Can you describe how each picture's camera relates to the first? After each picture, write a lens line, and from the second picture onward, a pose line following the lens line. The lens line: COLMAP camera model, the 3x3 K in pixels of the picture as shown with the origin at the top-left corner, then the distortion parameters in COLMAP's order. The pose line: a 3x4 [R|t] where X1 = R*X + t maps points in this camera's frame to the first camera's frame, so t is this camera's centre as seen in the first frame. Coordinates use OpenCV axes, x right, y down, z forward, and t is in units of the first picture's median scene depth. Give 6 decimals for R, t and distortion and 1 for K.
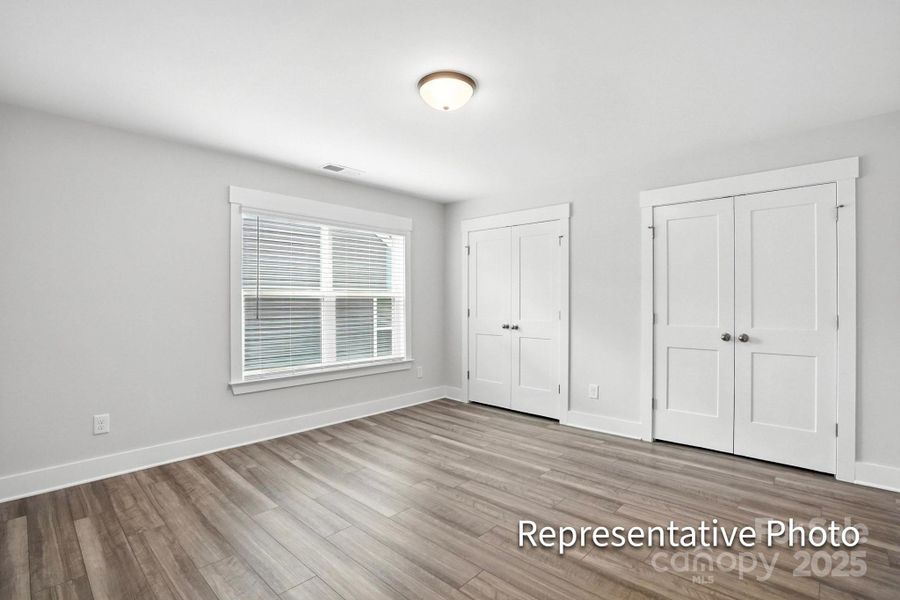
lens RADIAL K [[421.0, 0, 454.4], [0, 421.0, 298.0], [0, 0, 1]] dist [-0.045341, 0.011043]
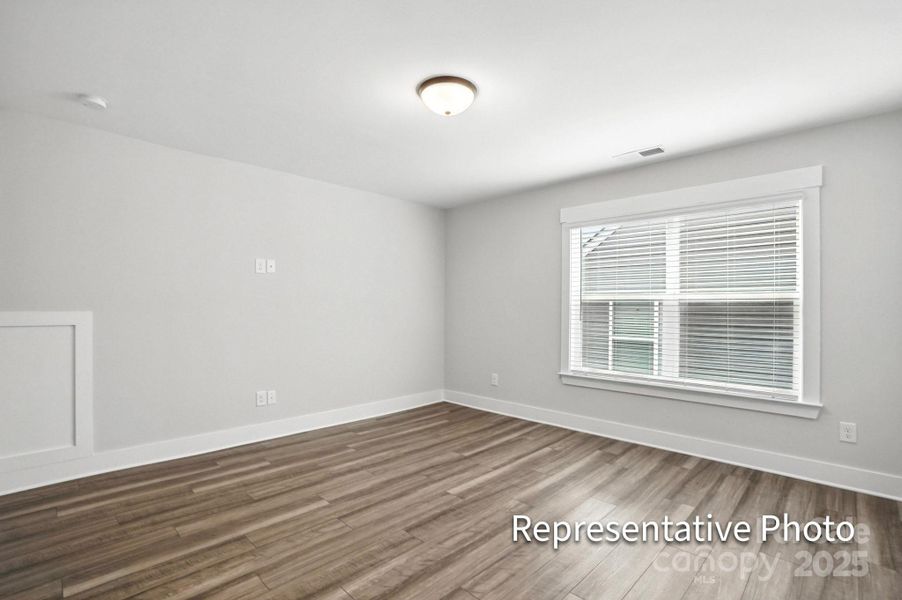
lens RADIAL K [[422.0, 0, 455.7], [0, 422.0, 305.7], [0, 0, 1]] dist [-0.045341, 0.011043]
pose [[-0.025152, 0.000954, -0.999683, 0.648962], [0.007275, 0.999973, 0.000771, 0.005136], [0.999657, -0.007253, -0.025158, 0.680835]]
